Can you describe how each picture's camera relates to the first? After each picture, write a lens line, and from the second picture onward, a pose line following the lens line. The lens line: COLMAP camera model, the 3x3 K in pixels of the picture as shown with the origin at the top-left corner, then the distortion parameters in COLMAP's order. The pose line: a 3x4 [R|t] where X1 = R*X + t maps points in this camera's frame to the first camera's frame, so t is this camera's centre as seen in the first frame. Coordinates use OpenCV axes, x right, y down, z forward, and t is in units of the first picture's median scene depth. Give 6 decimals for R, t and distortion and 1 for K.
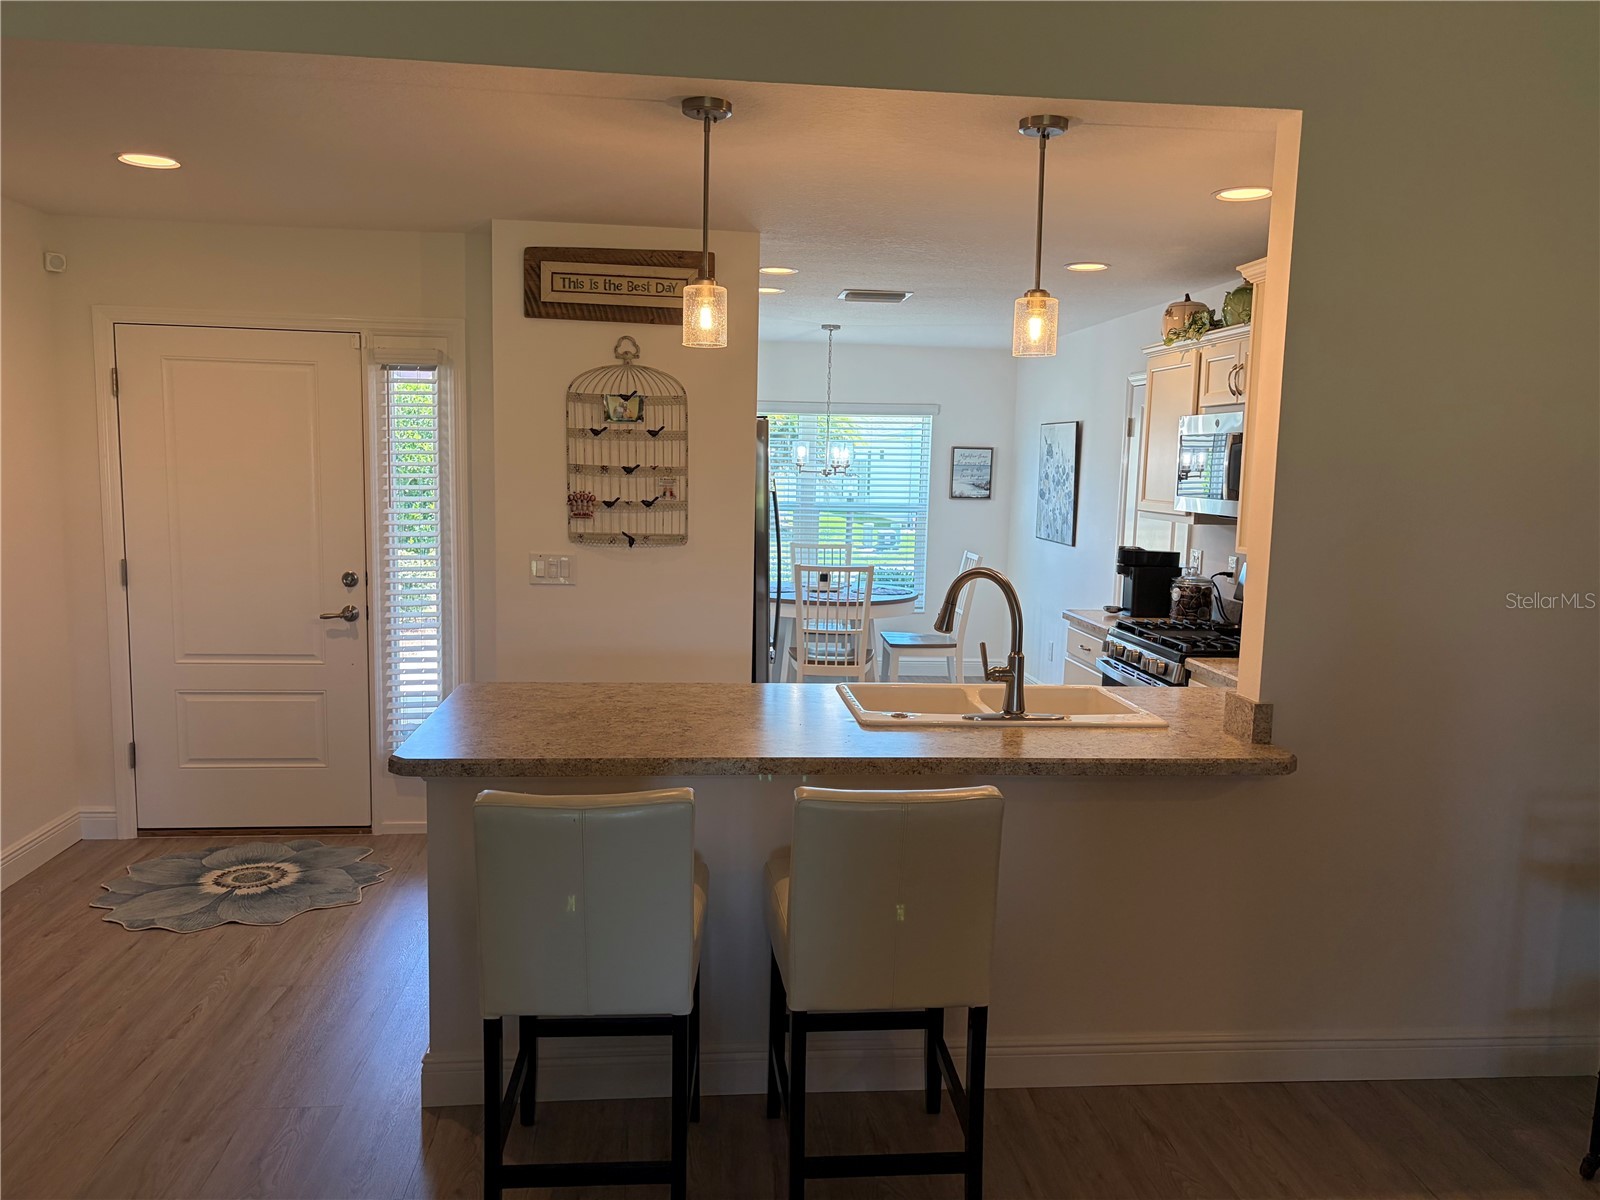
lens RADIAL K [[1210.4, 0, 793.6], [0, 1210.4, 590.0], [0, 0, 1]] dist [0.044820, -0.025403]
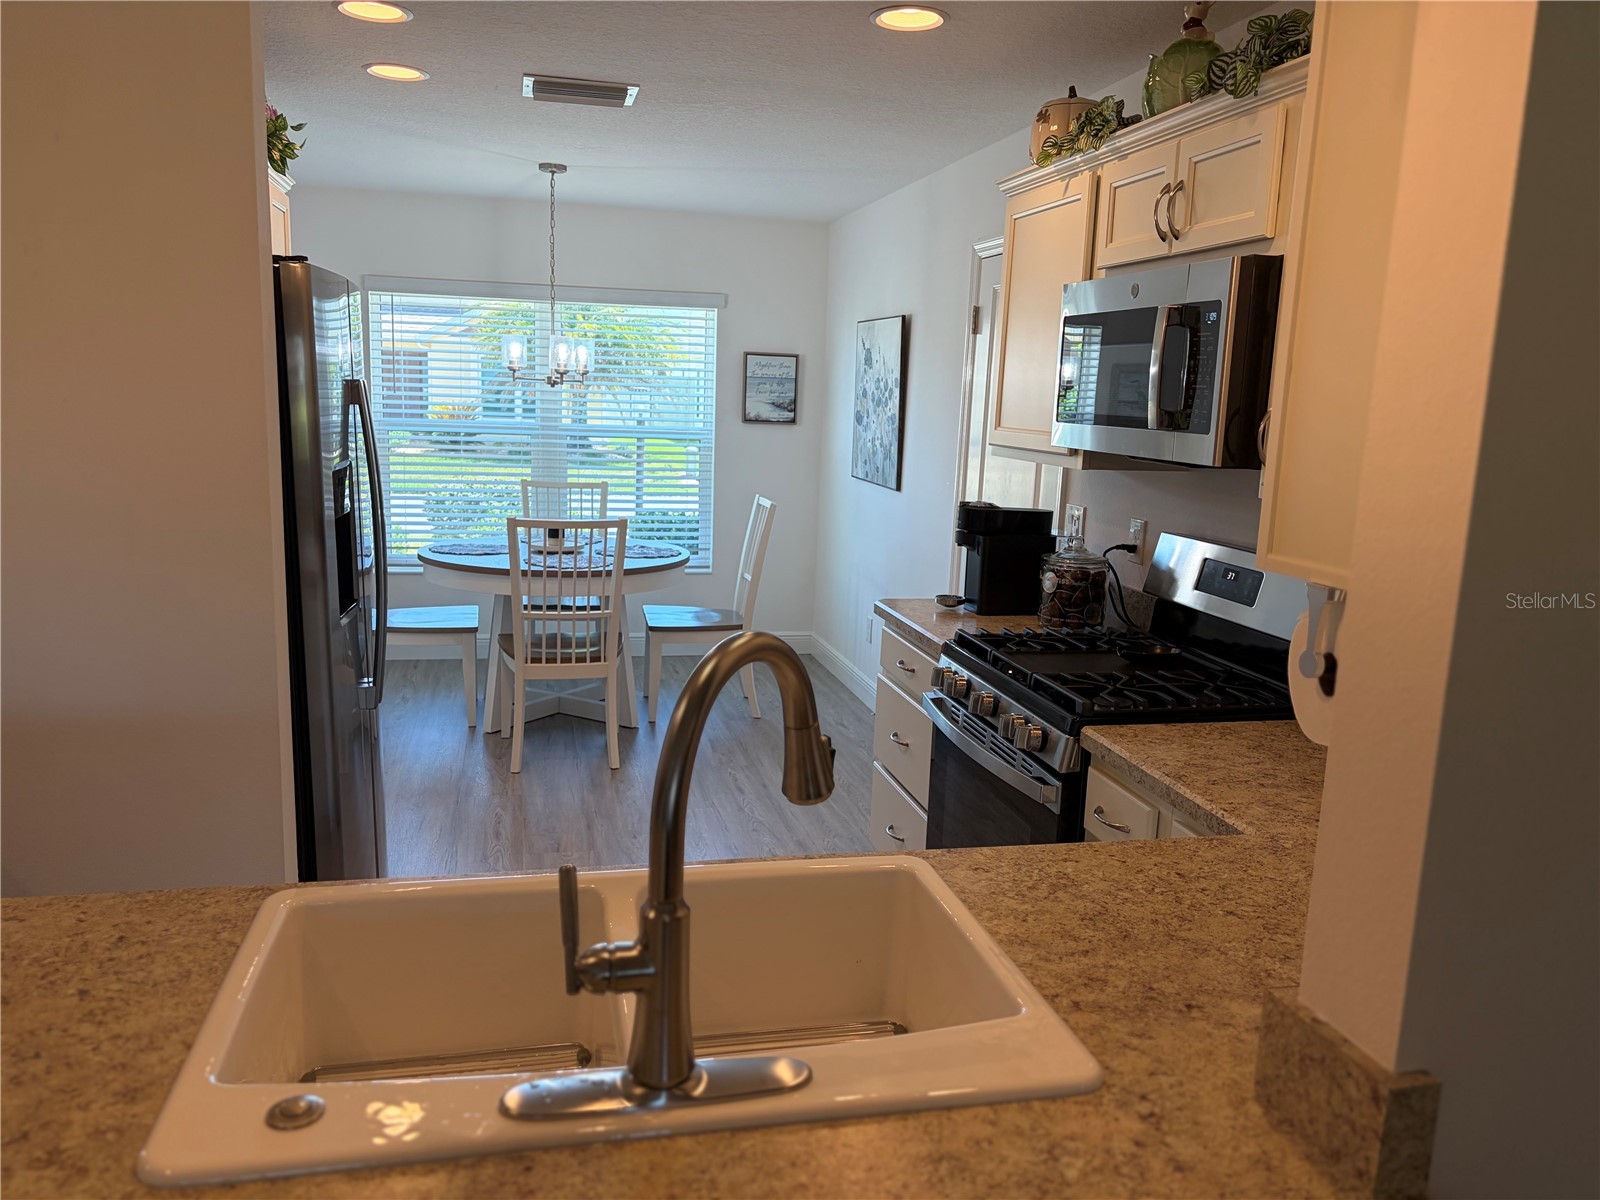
lens RADIAL K [[1210.4, 0, 810.0], [0, 1210.4, 598.6], [0, 0, 1]] dist [0.044820, -0.025403]
pose [[0.989881, -0.012823, 0.141318, 0.107092], [0.002835, 0.997497, 0.070652, -0.032495], [-0.141871, -0.069536, 0.987440, 0.409708]]
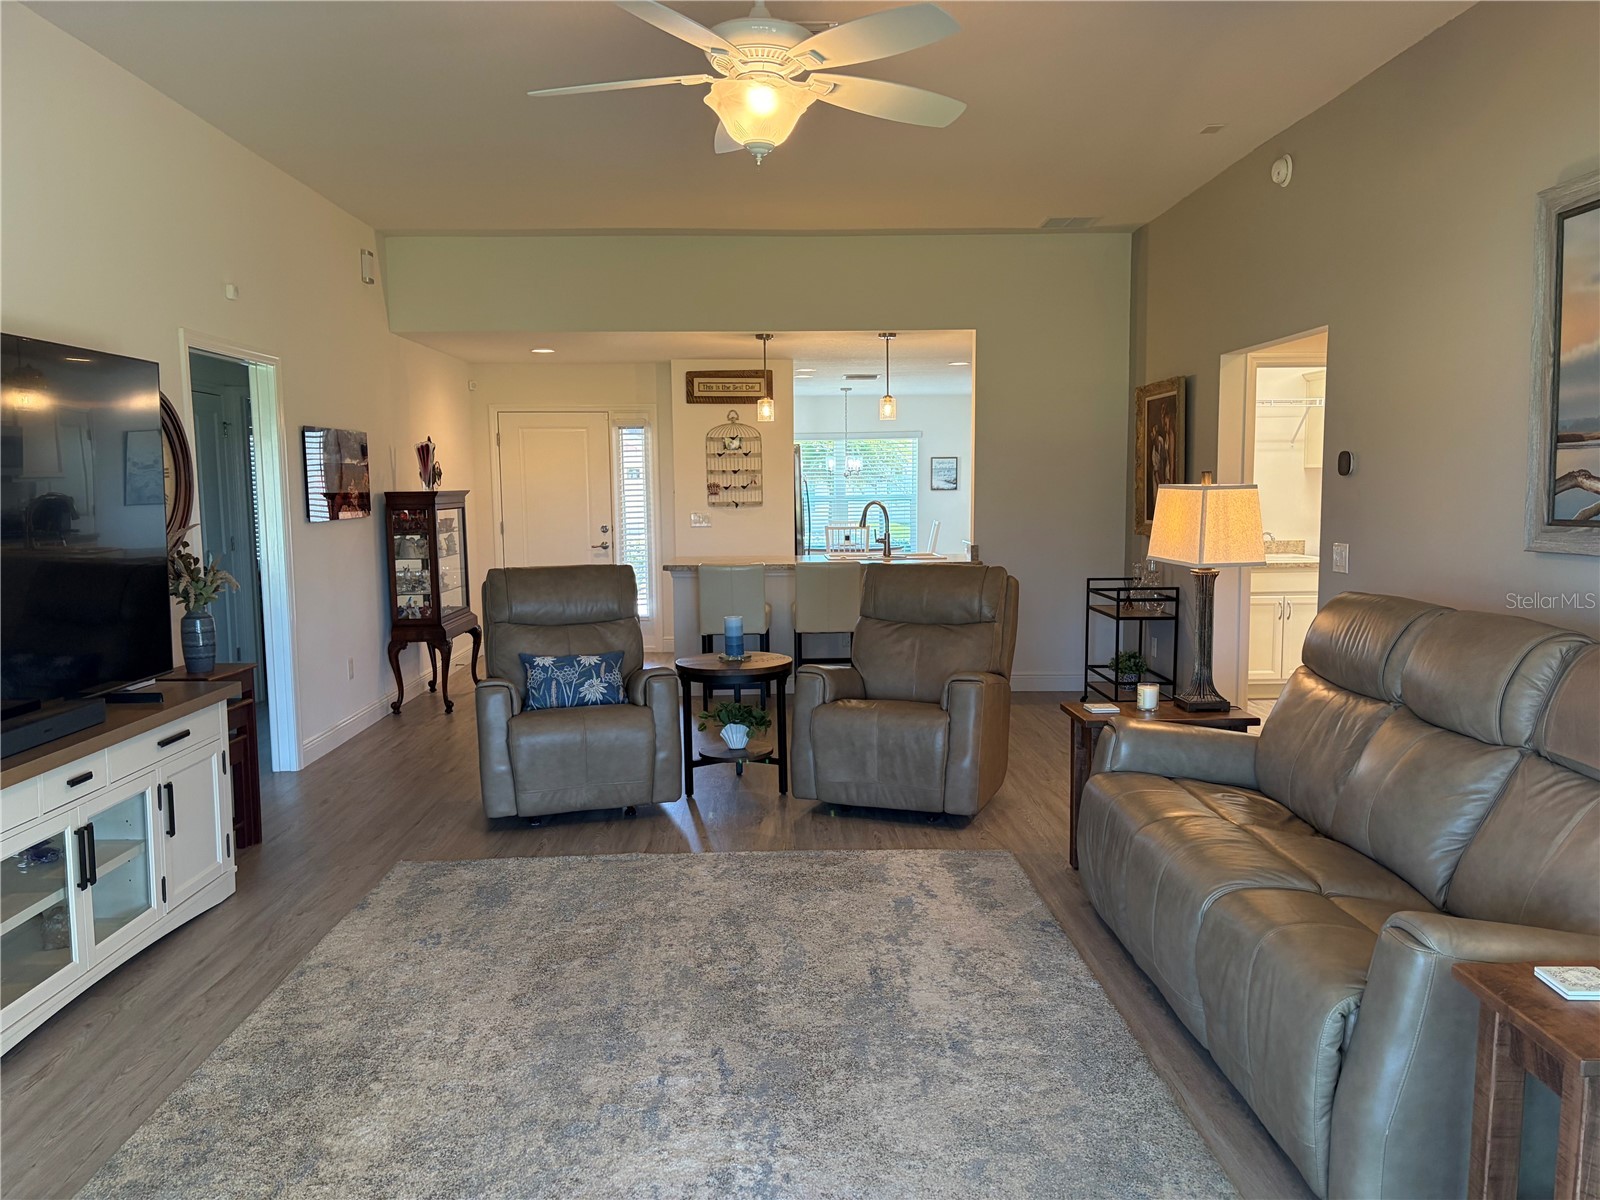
lens RADIAL K [[1210.4, 0, 793.5], [0, 1210.4, 608.8], [0, 0, 1]] dist [0.044820, -0.025403]
pose [[0.997211, -0.026174, -0.069889, 0.098027], [0.025974, 0.999656, -0.003773, 0.136691], [0.069964, 0.001947, 0.997548, -1.001818]]
